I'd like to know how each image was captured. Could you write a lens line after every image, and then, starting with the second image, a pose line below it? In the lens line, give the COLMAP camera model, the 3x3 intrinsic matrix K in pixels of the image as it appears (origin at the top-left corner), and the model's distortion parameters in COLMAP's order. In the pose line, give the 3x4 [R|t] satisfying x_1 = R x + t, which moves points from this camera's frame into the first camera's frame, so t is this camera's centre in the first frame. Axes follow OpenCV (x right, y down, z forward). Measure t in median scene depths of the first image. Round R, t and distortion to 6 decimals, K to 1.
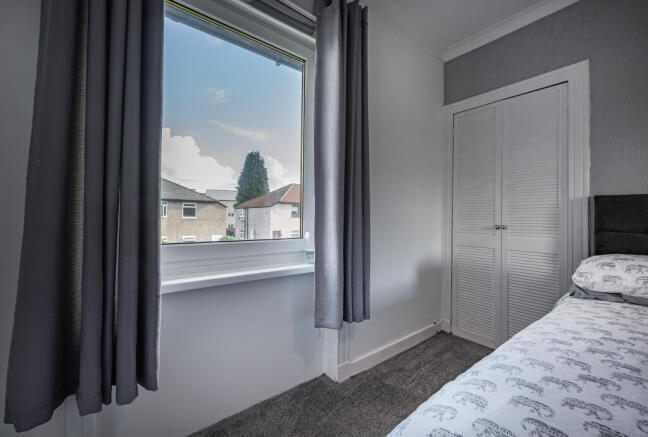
lens RADIAL K [[267.7, 0, 323.6], [0, 267.7, 213.8], [0, 0, 1]] dist [-0.001520, -0.000159]
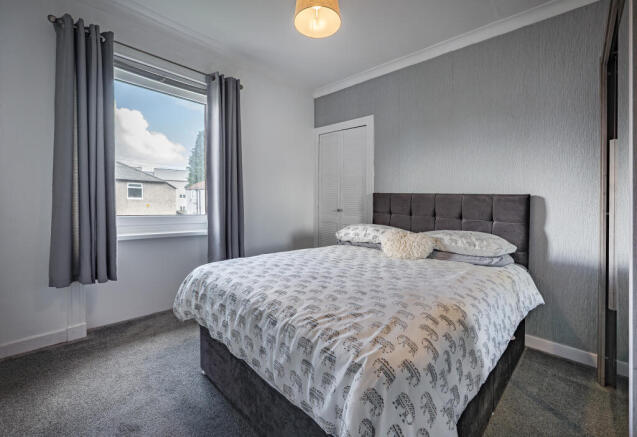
lens RADIAL K [[269.1, 0, 318.5], [0, 269.1, 218.5], [0, 0, 1]] dist [0.001104, 0.000038]
pose [[0.991318, 0.004074, 0.131422, 0.289986], [-0.014688, 0.996695, 0.079891, -0.025055], [-0.130662, -0.081128, 0.988102, -0.546689]]
